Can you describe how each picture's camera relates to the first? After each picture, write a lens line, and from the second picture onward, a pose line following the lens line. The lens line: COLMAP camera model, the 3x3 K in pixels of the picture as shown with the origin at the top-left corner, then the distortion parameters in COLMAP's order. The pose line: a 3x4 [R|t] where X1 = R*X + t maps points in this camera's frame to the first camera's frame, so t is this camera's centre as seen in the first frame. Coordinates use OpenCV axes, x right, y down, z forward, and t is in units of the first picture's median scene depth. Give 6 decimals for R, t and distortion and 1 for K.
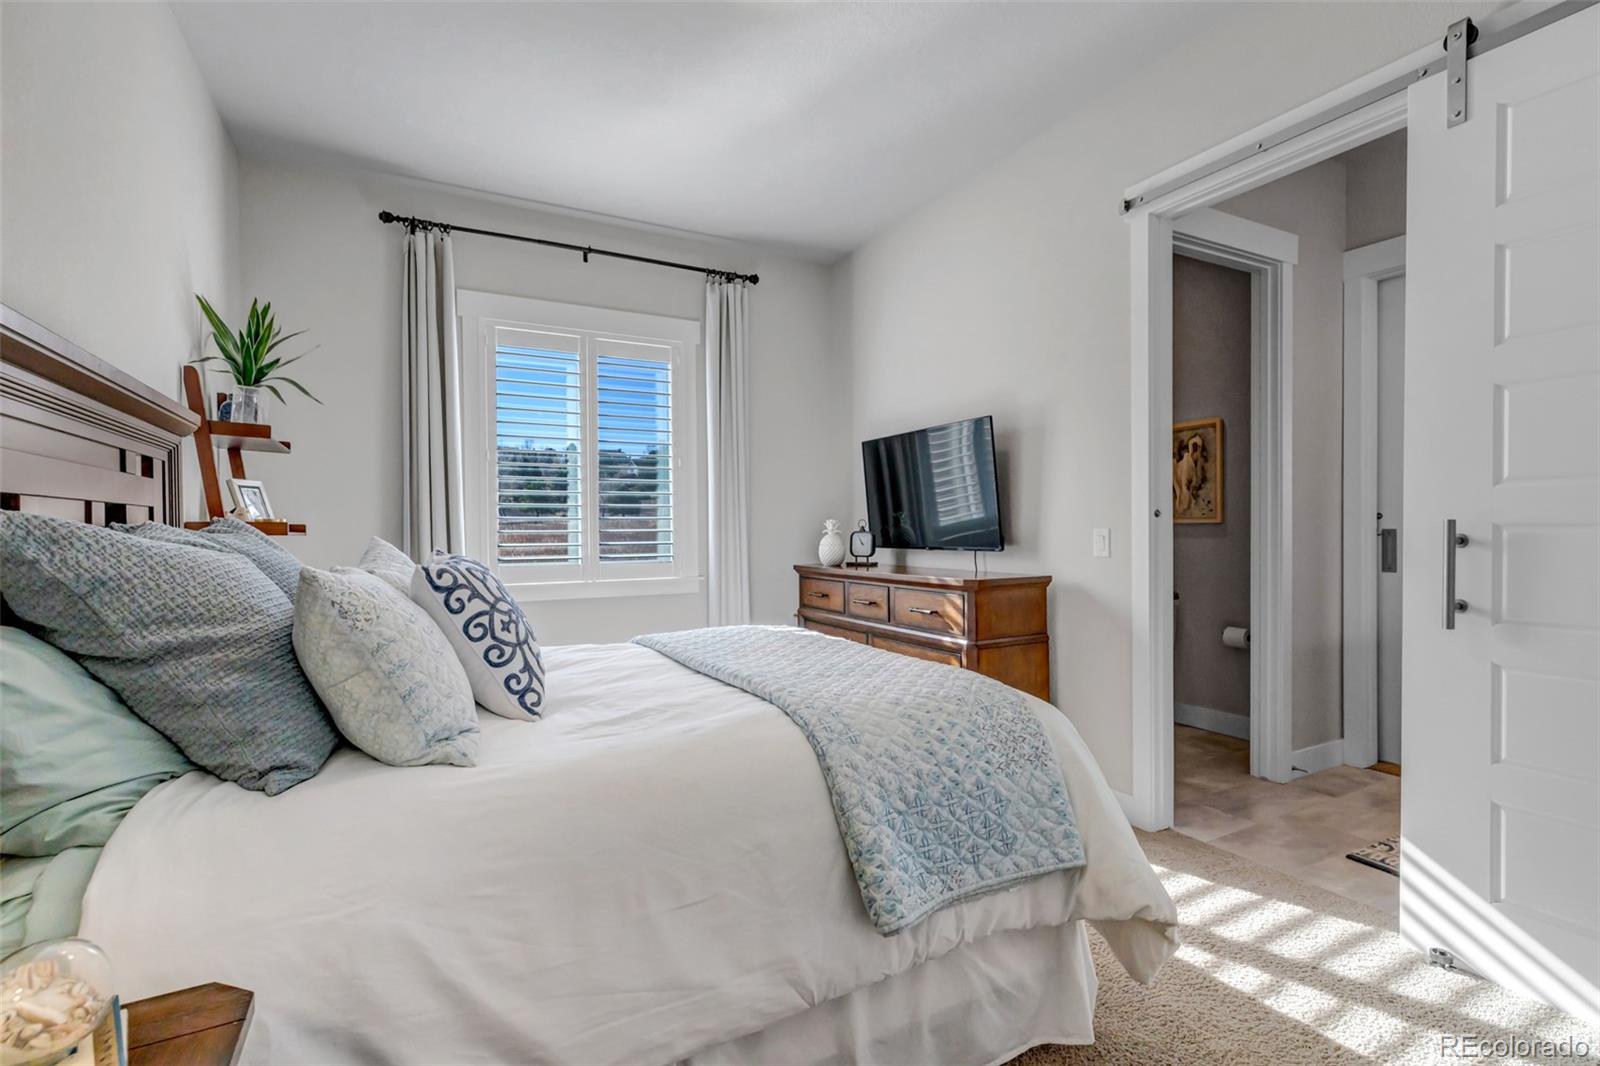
lens RADIAL K [[731.1, 0, 798.4], [0, 731.1, 527.1], [0, 0, 1]] dist [0.003963, -0.001637]
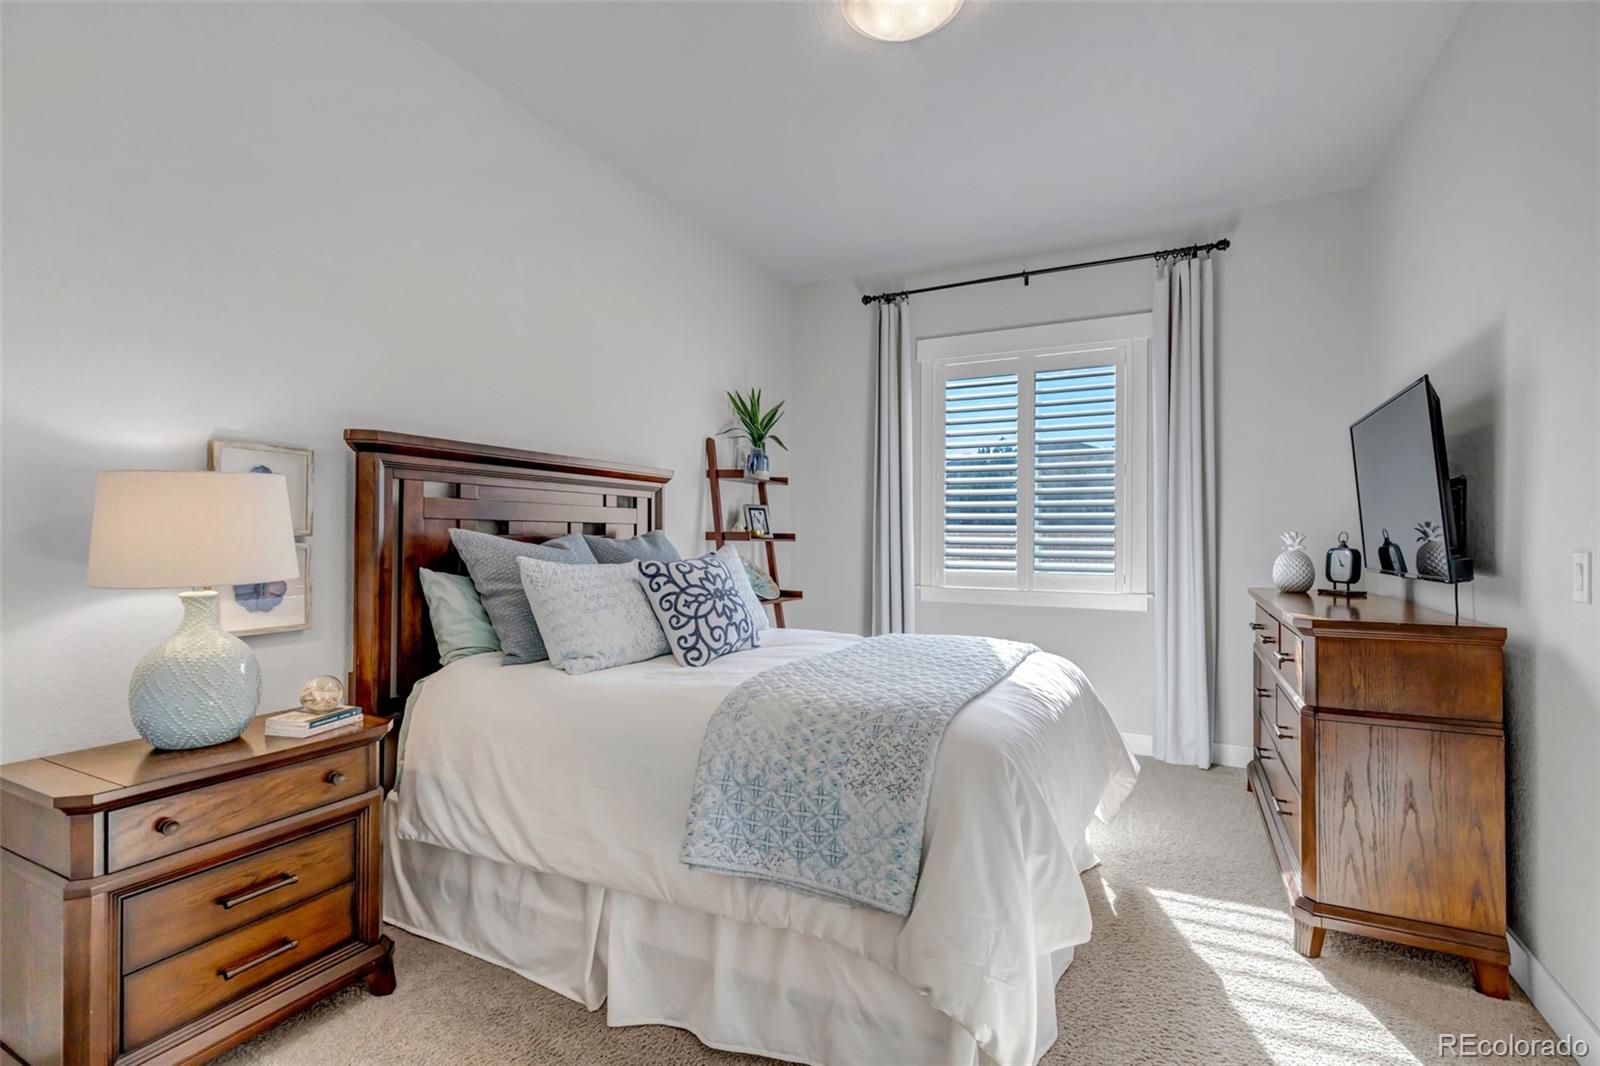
lens RADIAL K [[731.1, 0, 801.9], [0, 731.1, 536.3], [0, 0, 1]] dist [0.003963, -0.001637]
pose [[0.570844, 0.009215, -0.821007, 0.989702], [-0.009227, 0.999946, 0.004808, -0.012094], [0.821007, 0.004830, 0.570898, 0.351307]]
